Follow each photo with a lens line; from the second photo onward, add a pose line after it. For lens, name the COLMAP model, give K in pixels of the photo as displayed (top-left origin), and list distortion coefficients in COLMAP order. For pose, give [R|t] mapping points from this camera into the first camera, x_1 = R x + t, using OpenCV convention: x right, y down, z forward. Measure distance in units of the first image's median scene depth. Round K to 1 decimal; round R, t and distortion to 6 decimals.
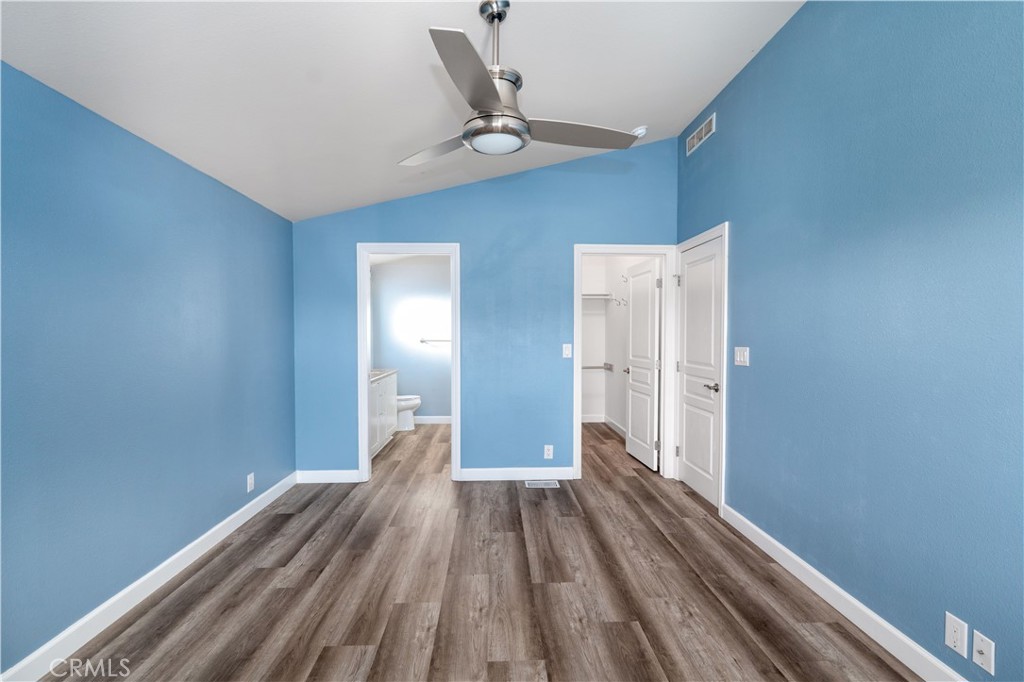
lens RADIAL K [[456.5, 0, 512.3], [0, 456.5, 339.9], [0, 0, 1]] dist [0.002706, 0.000318]
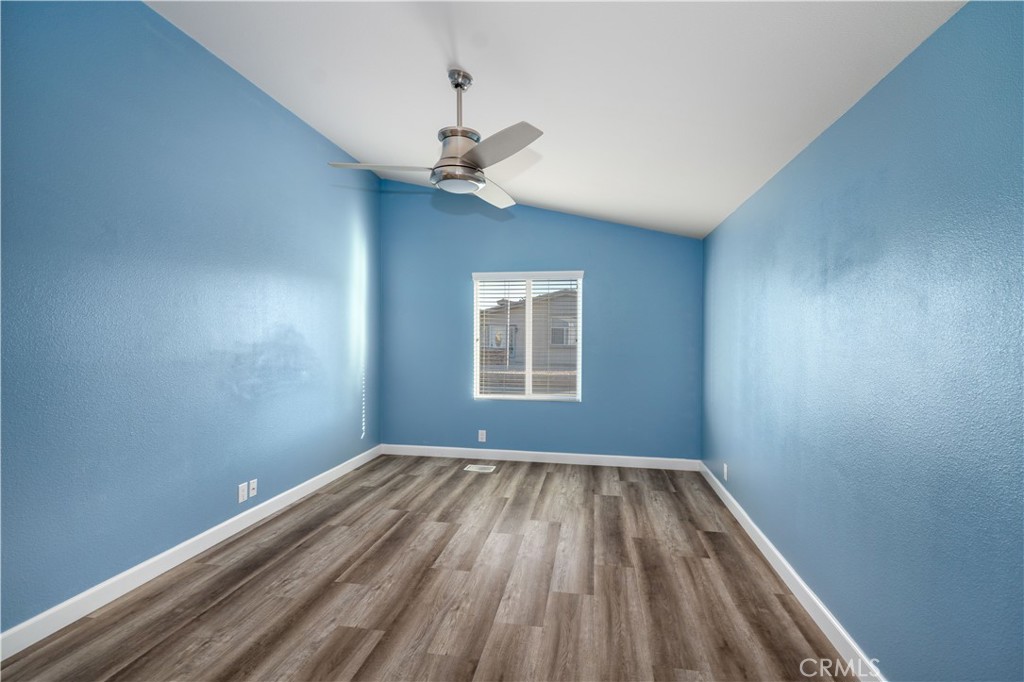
lens RADIAL K [[456.5, 0, 512.6], [0, 456.5, 338.9], [0, 0, 1]] dist [0.002706, 0.000318]
pose [[-0.974586, -0.008262, 0.223863, -0.416789], [-0.003529, 0.999762, 0.021534, -0.032171], [-0.223987, 0.020197, -0.974383, 1.978242]]
